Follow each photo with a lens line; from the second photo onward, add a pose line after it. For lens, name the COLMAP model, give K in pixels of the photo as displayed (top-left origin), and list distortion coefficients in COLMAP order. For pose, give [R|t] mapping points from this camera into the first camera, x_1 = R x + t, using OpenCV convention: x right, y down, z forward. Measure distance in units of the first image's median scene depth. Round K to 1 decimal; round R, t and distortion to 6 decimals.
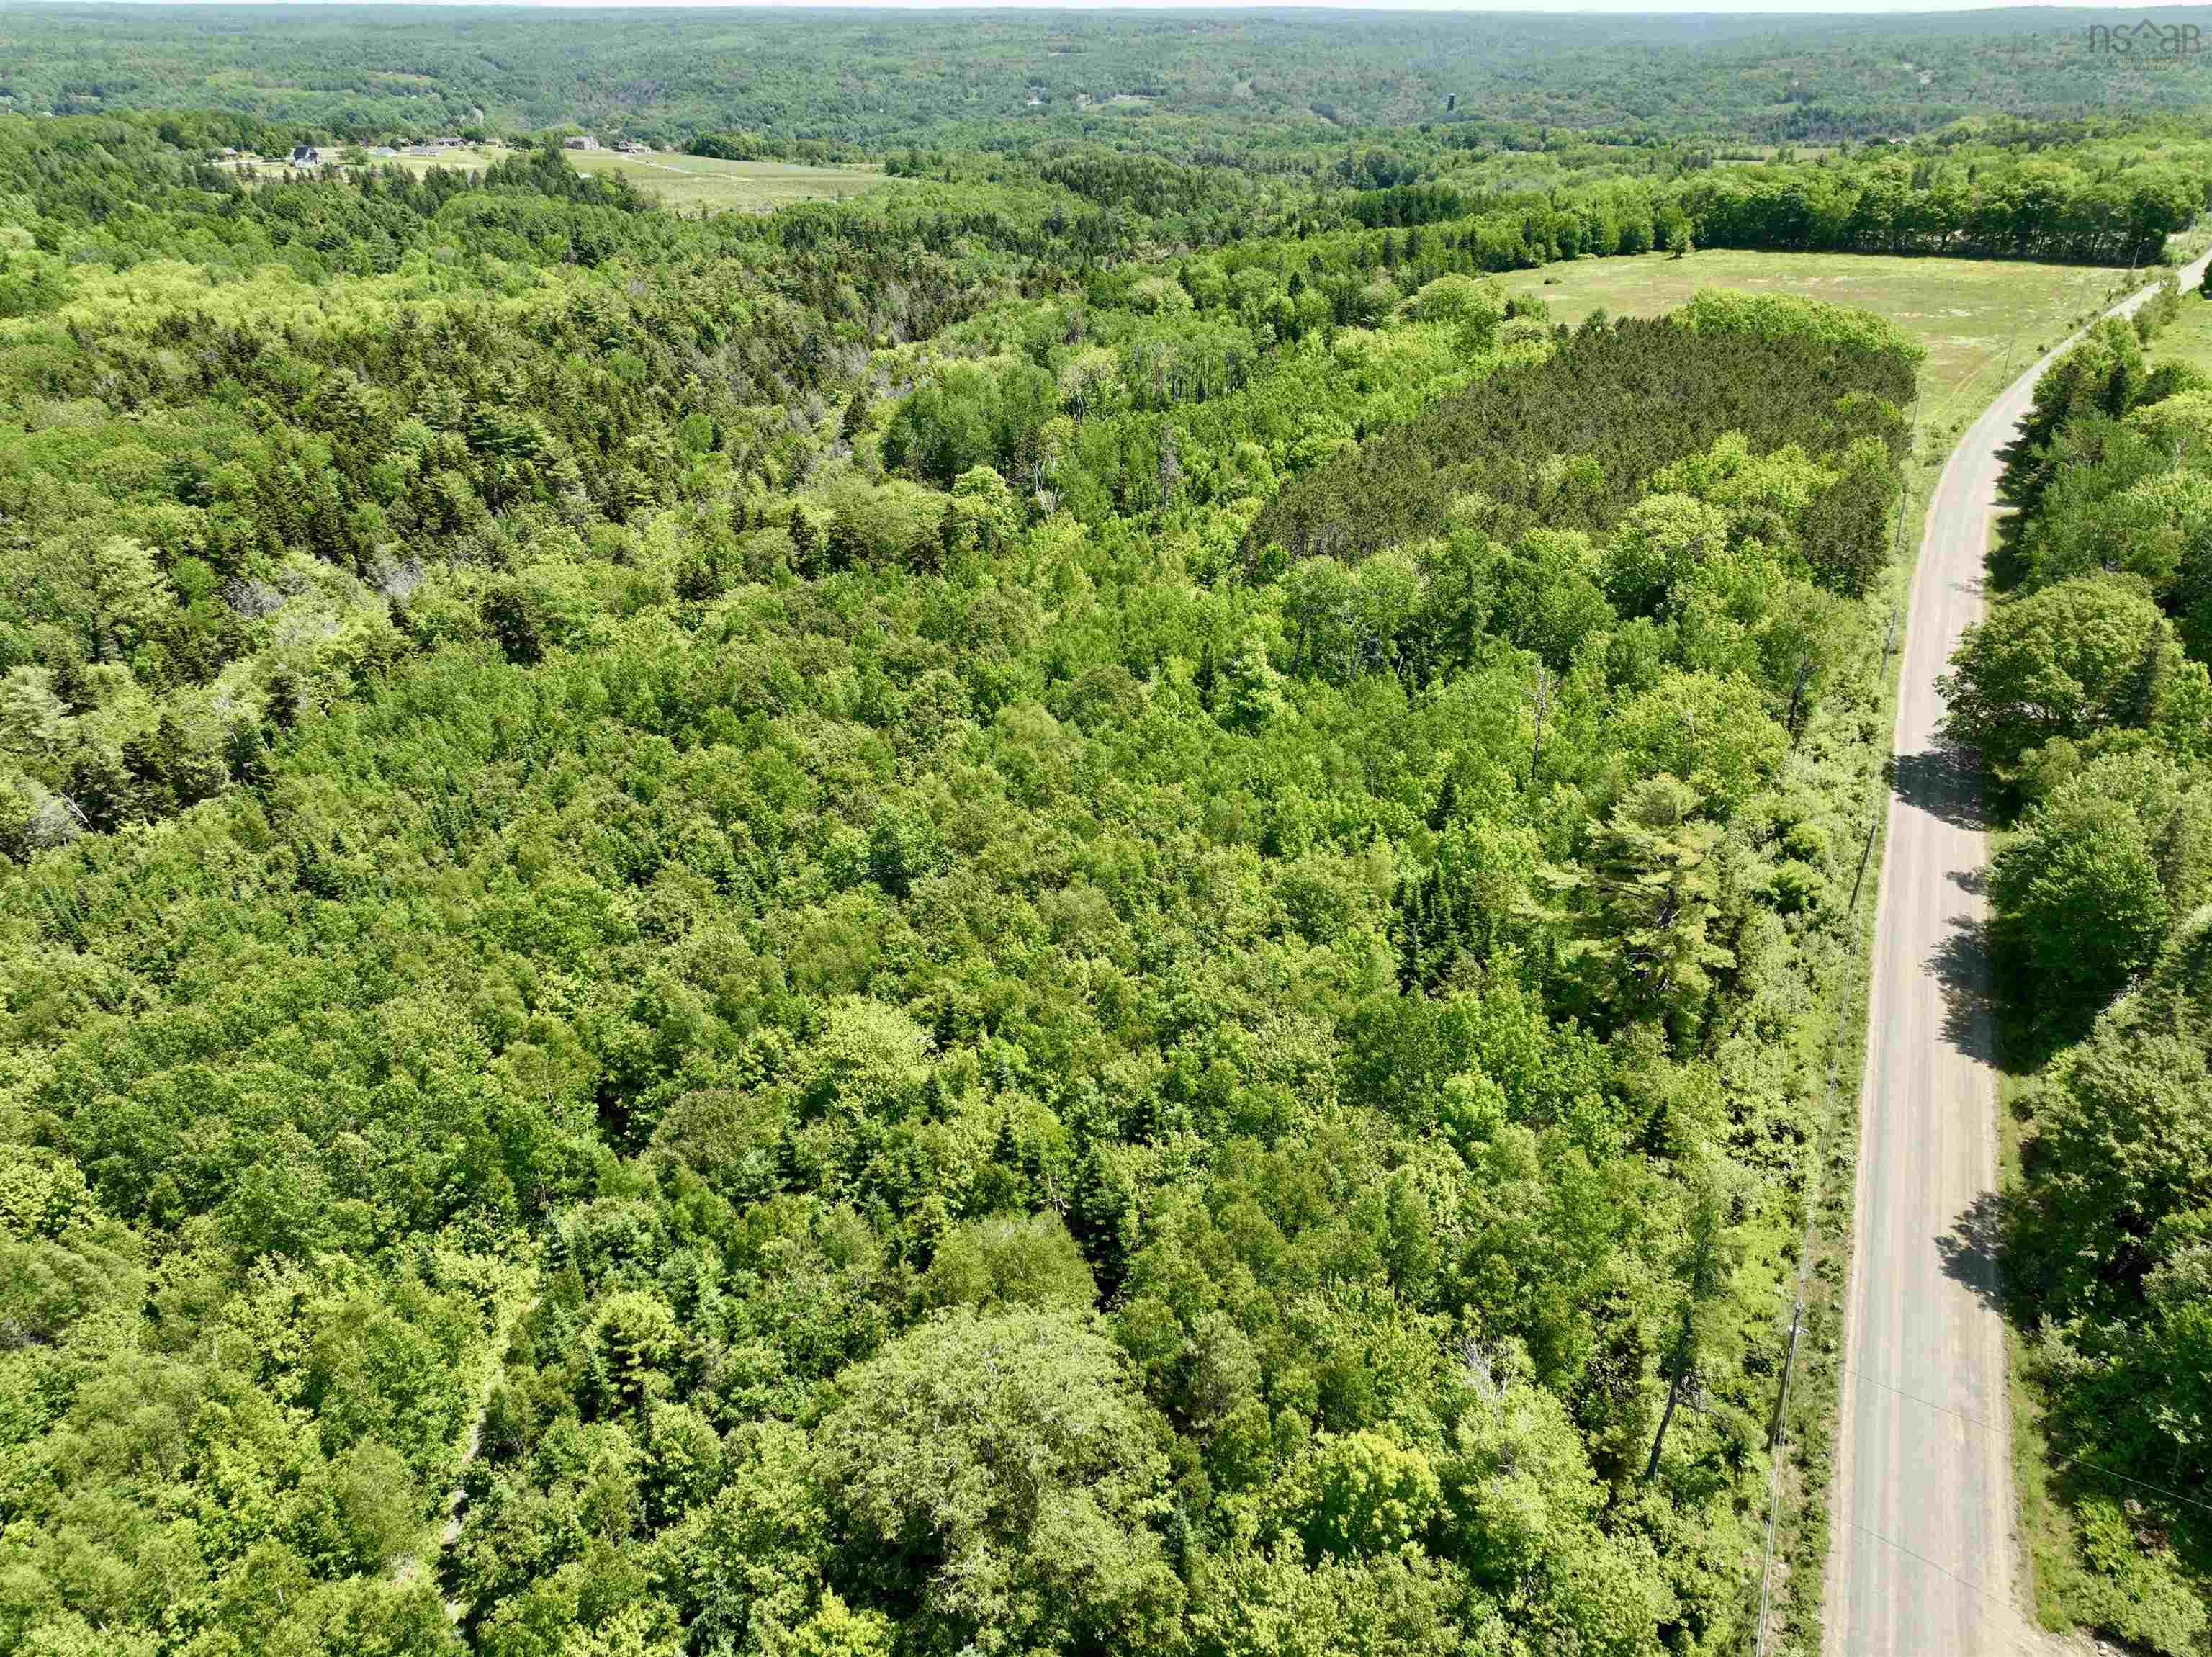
lens RADIAL K [[1573.6, 0, 1103.7], [0, 1573.6, 833.7], [0, 0, 1]] dist [0.001393, 0.023587]
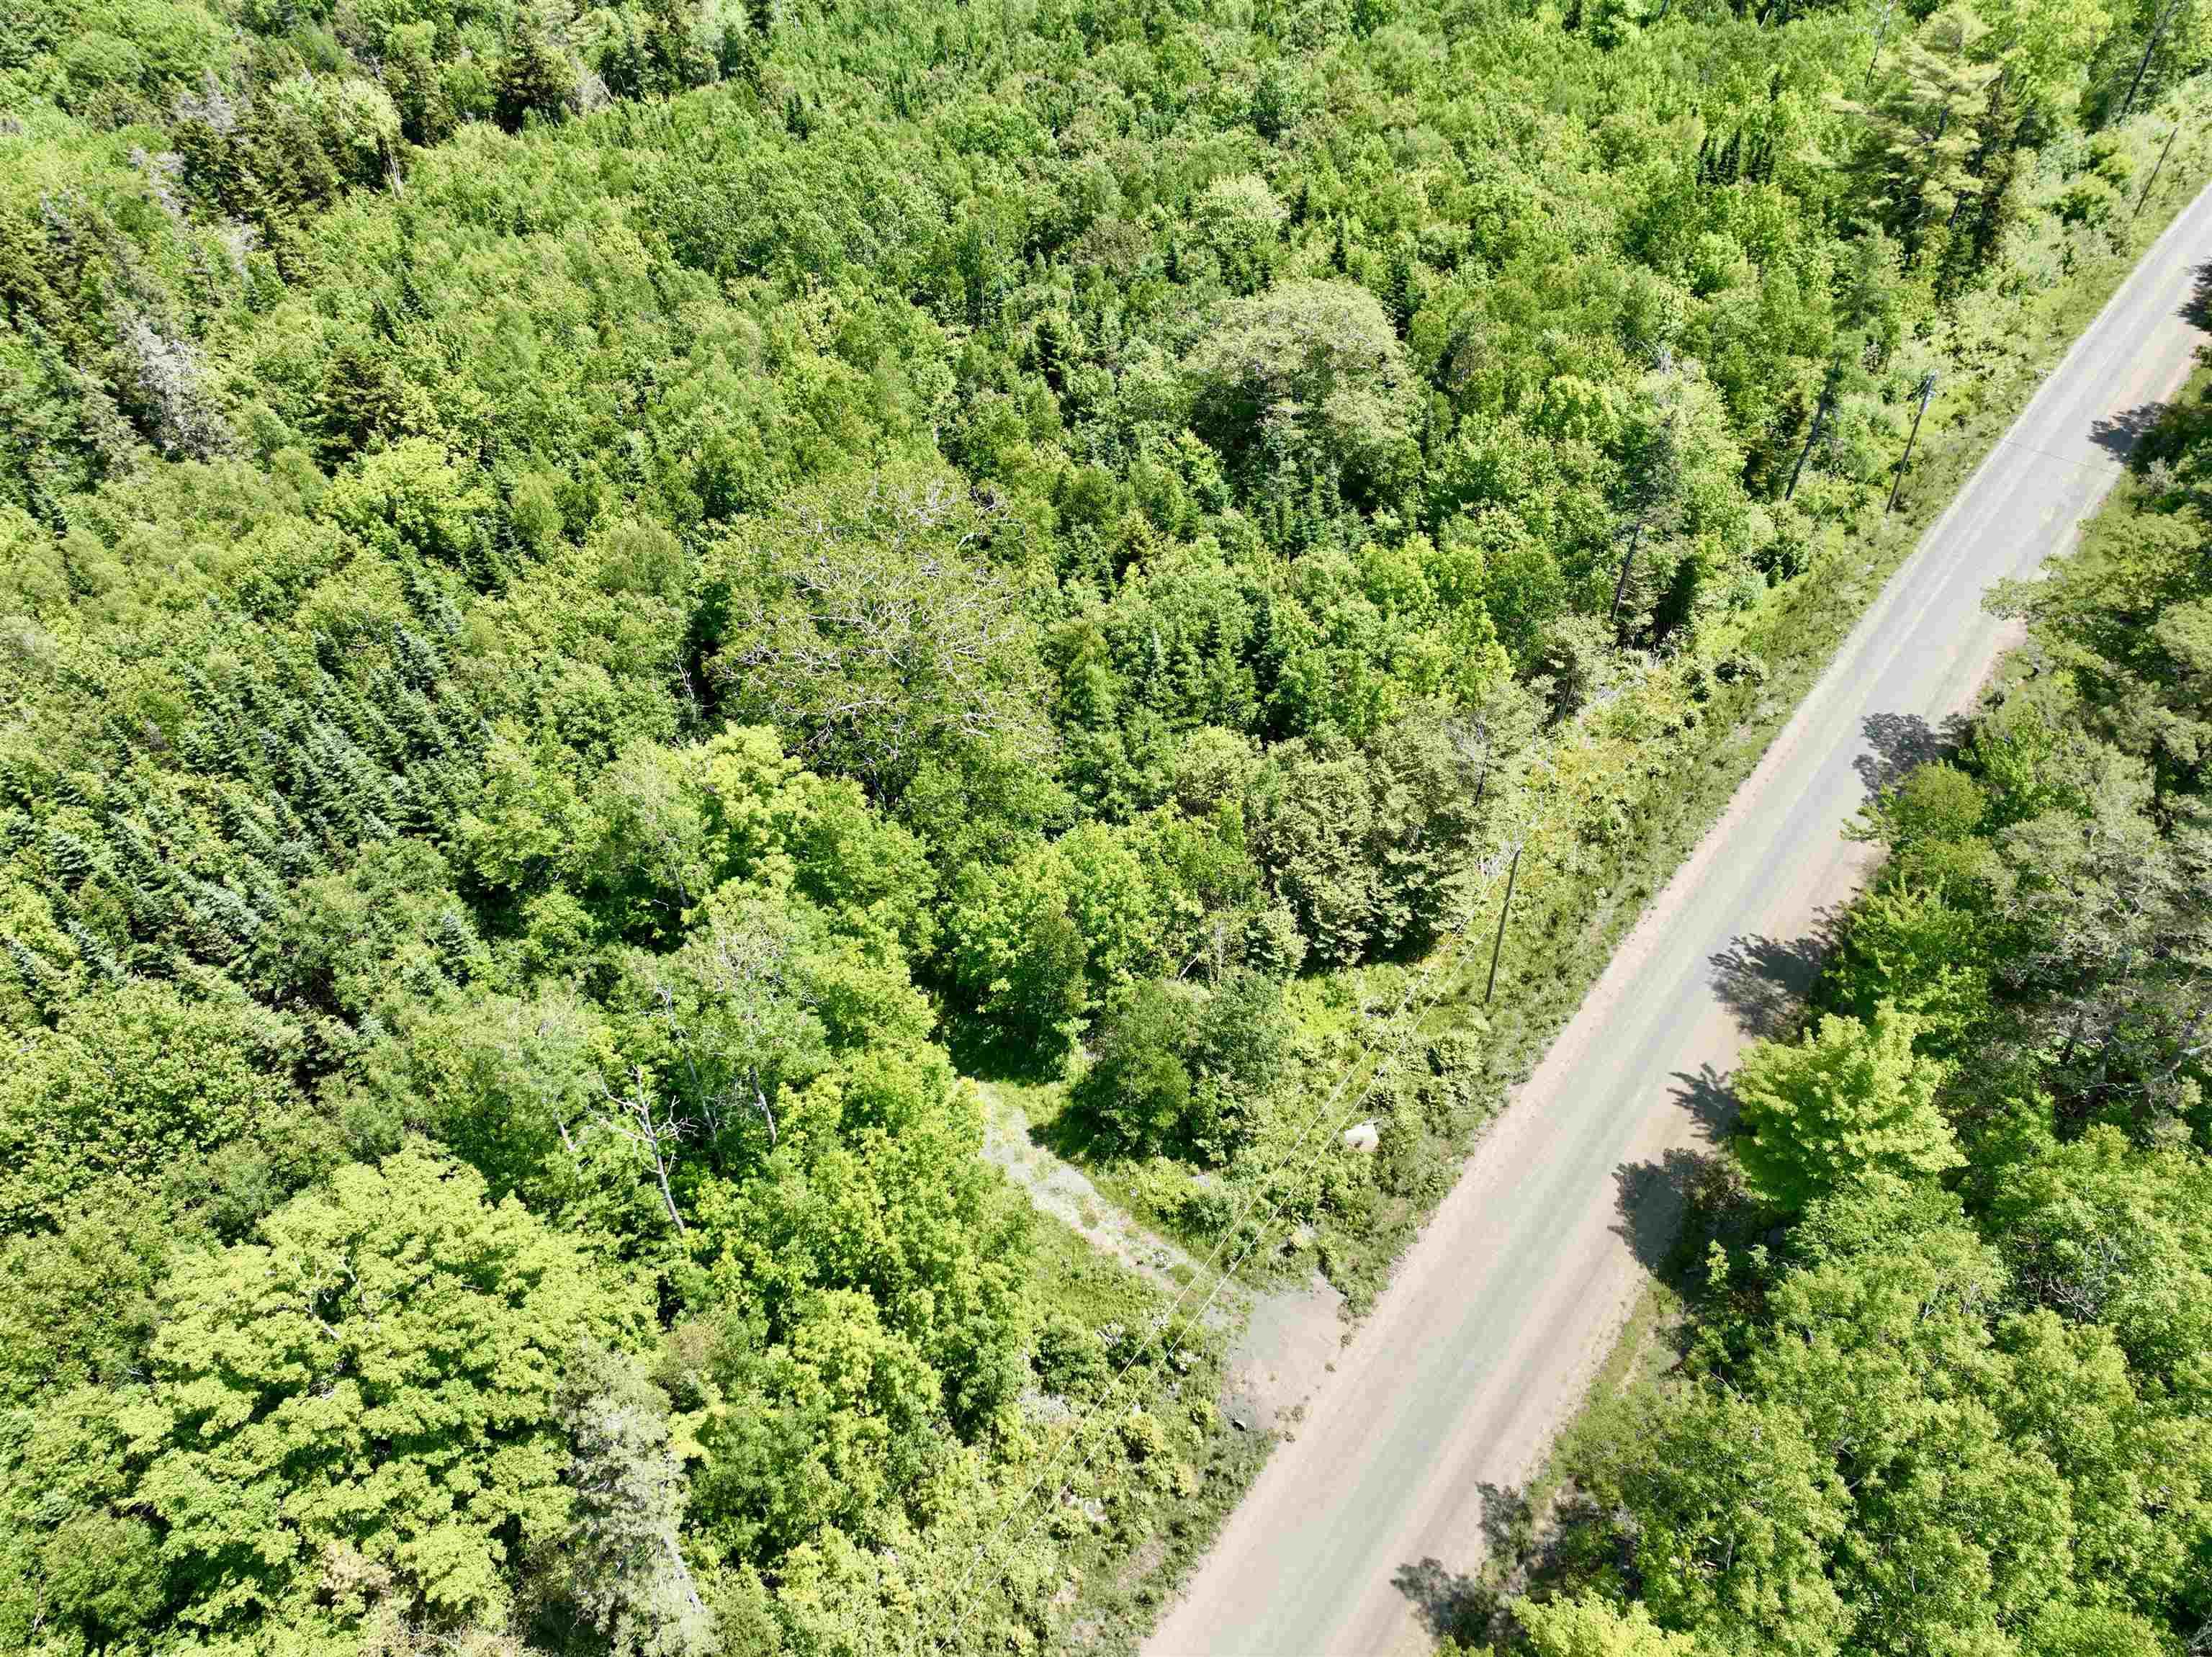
lens RADIAL K [[1578.0, 0, 1096.8], [0, 1578.0, 834.6], [0, 0, 1]] dist [-0.002308, 0.021132]
pose [[0.970833, 0.159654, -0.178870, 0.020338], [-0.110614, 0.960156, 0.256642, 0.127004], [0.212717, -0.229371, 0.949811, -0.147313]]
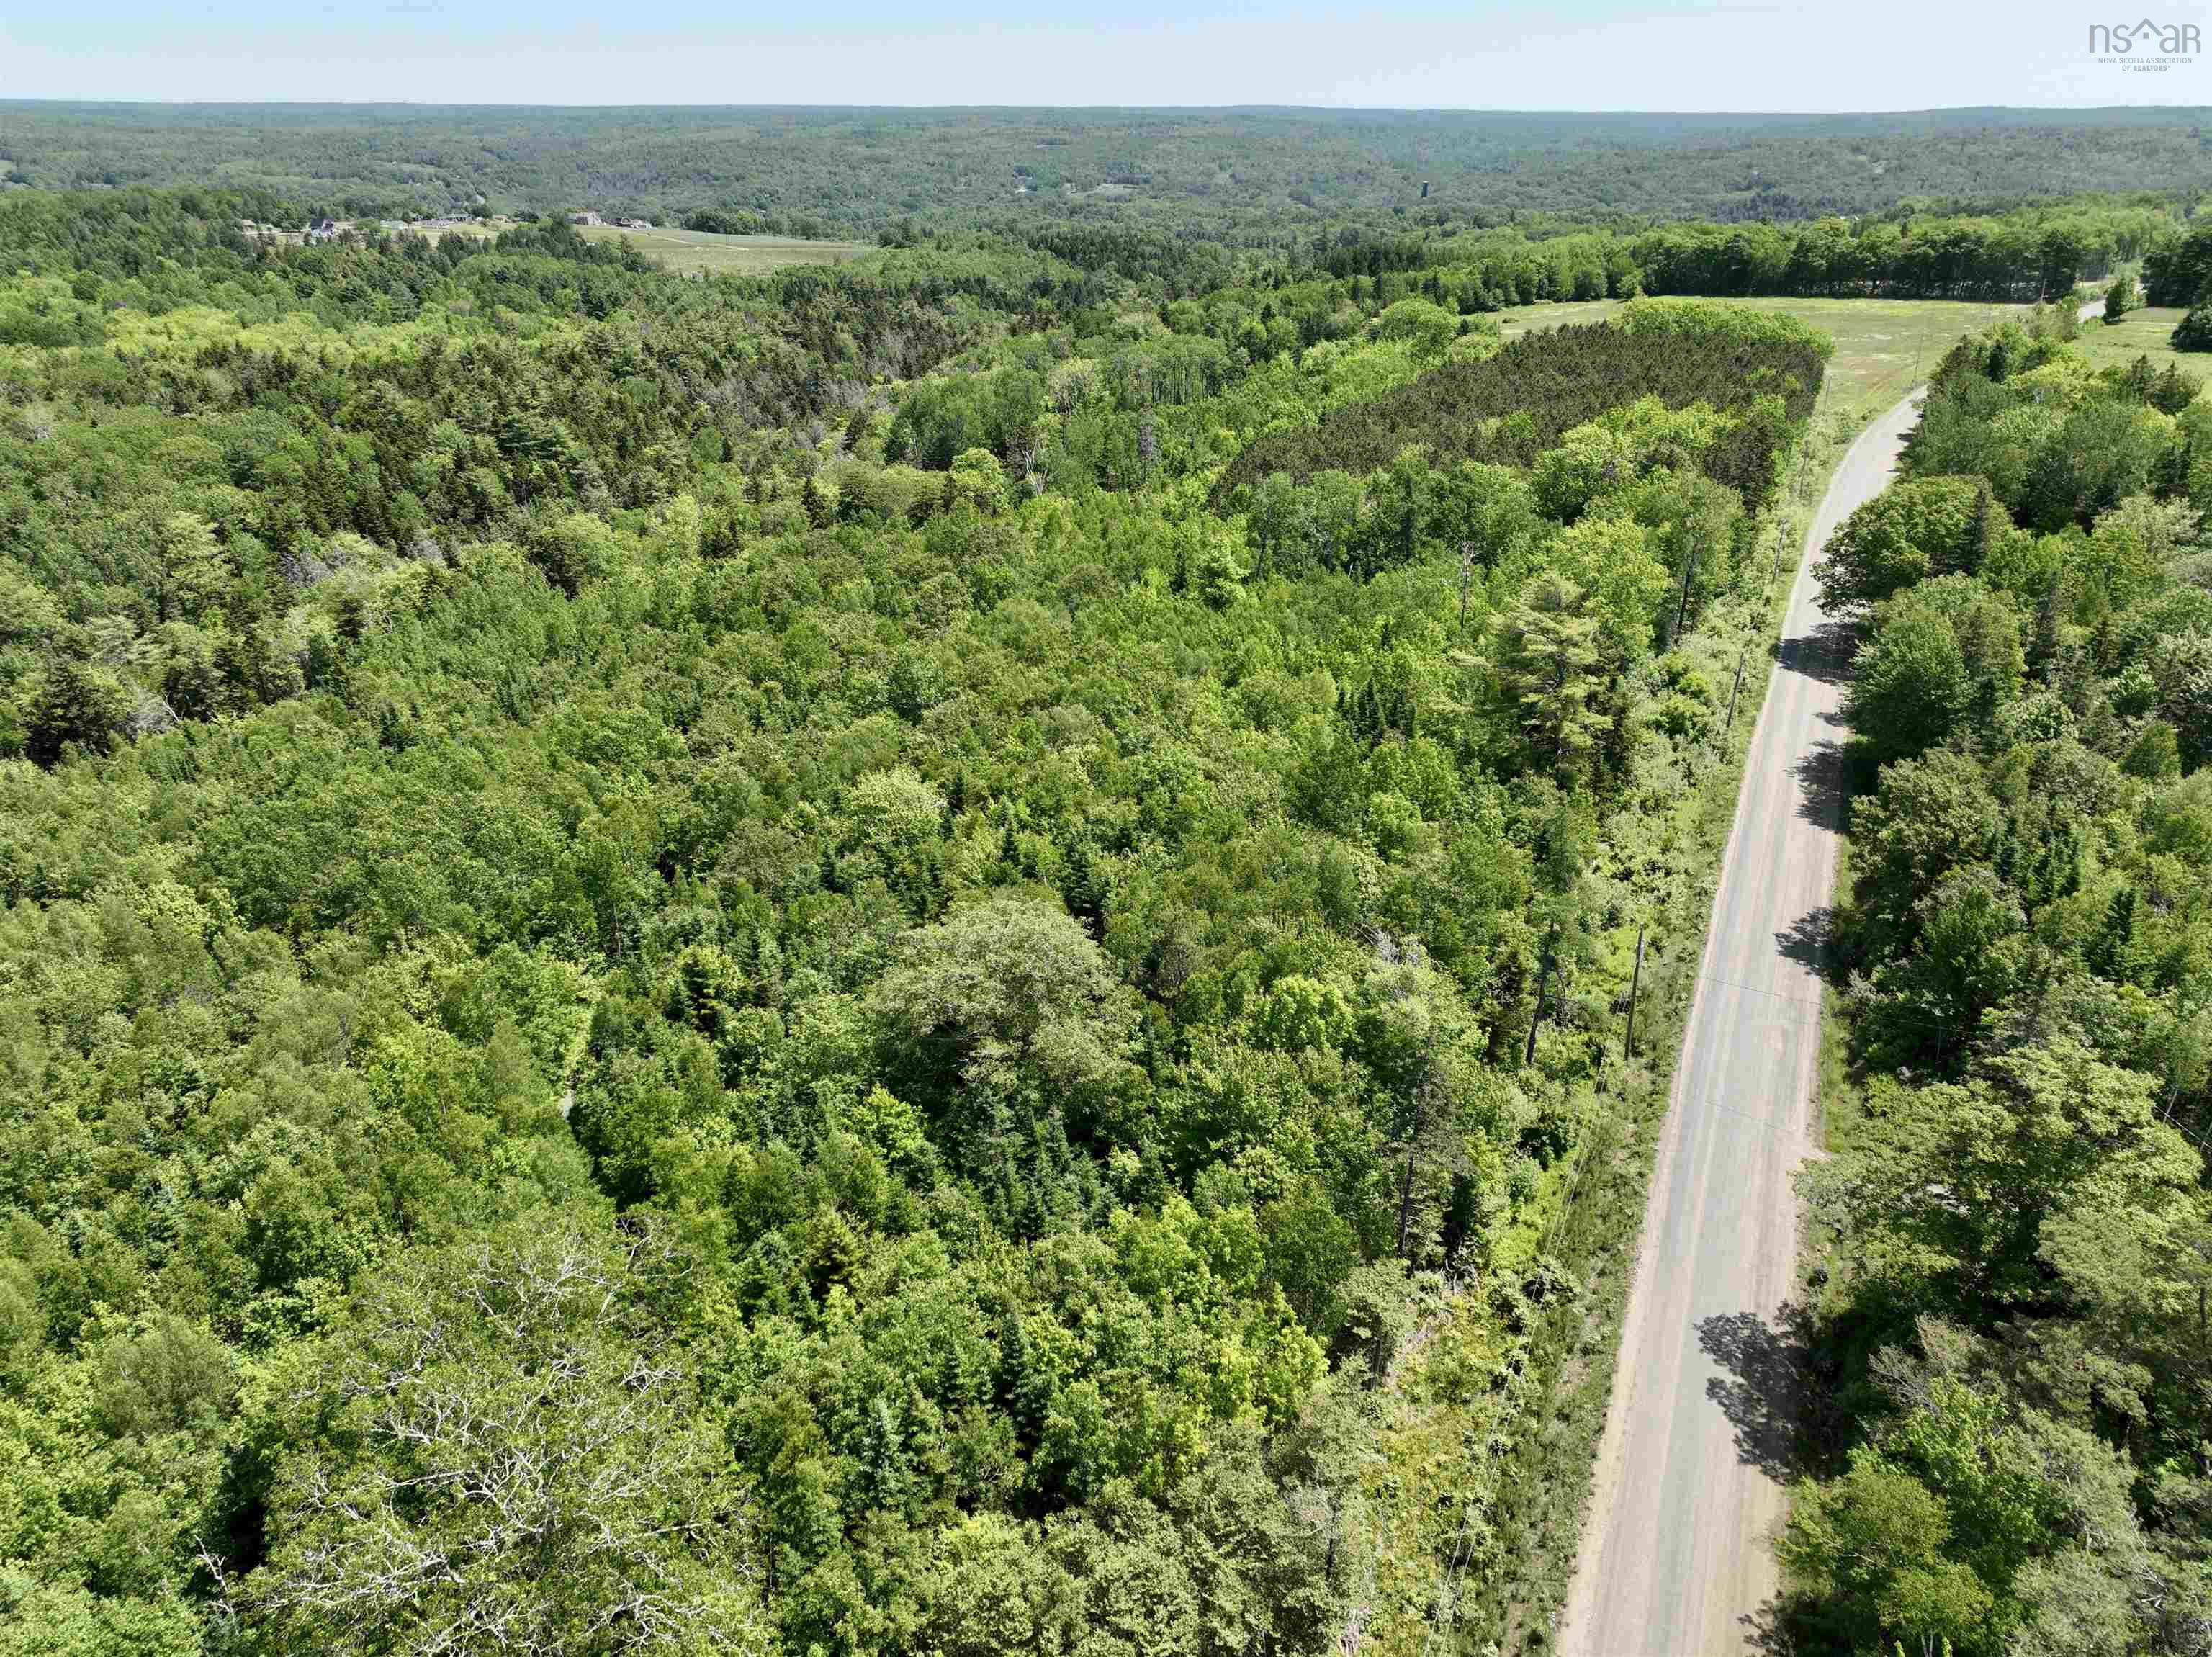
lens RADIAL K [[1573.6, 0, 1103.7], [0, 1573.6, 833.7], [0, 0, 1]] dist [0.001393, 0.023587]
pose [[0.999960, -0.002701, 0.008535, 0.000231], [0.003134, 0.998686, -0.051152, 0.091236], [-0.008386, 0.051177, 0.998654, -0.079614]]
